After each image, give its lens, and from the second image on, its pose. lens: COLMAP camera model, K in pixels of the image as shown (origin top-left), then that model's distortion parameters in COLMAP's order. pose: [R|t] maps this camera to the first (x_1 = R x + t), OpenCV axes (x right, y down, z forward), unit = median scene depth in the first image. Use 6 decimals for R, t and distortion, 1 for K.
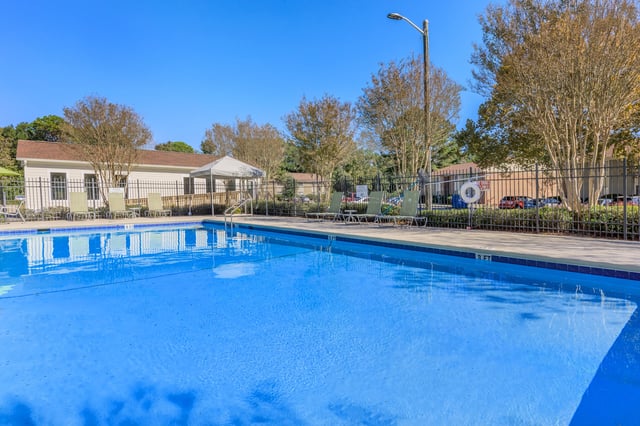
lens RADIAL K [[346.9, 0, 318.4], [0, 346.9, 205.5], [0, 0, 1]] dist [0.003053, 0.000450]
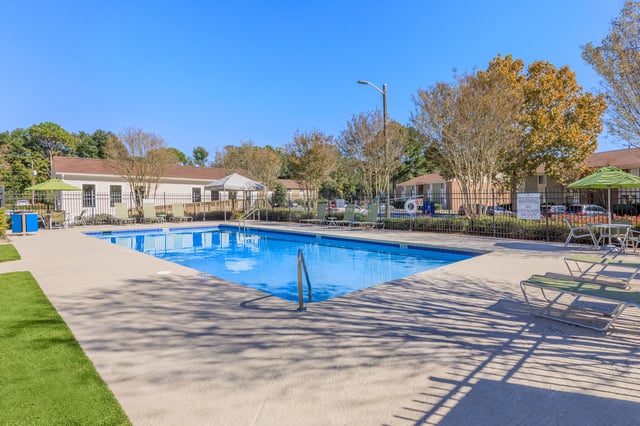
lens RADIAL K [[338.1, 0, 320.7], [0, 338.1, 206.5], [0, 0, 1]] dist [0.000062, -0.000085]
pose [[0.998963, 0.002389, 0.045459, -0.011266], [-0.002030, 0.999966, -0.007949, -0.016026], [-0.045476, 0.007848, 0.998935, -0.281452]]
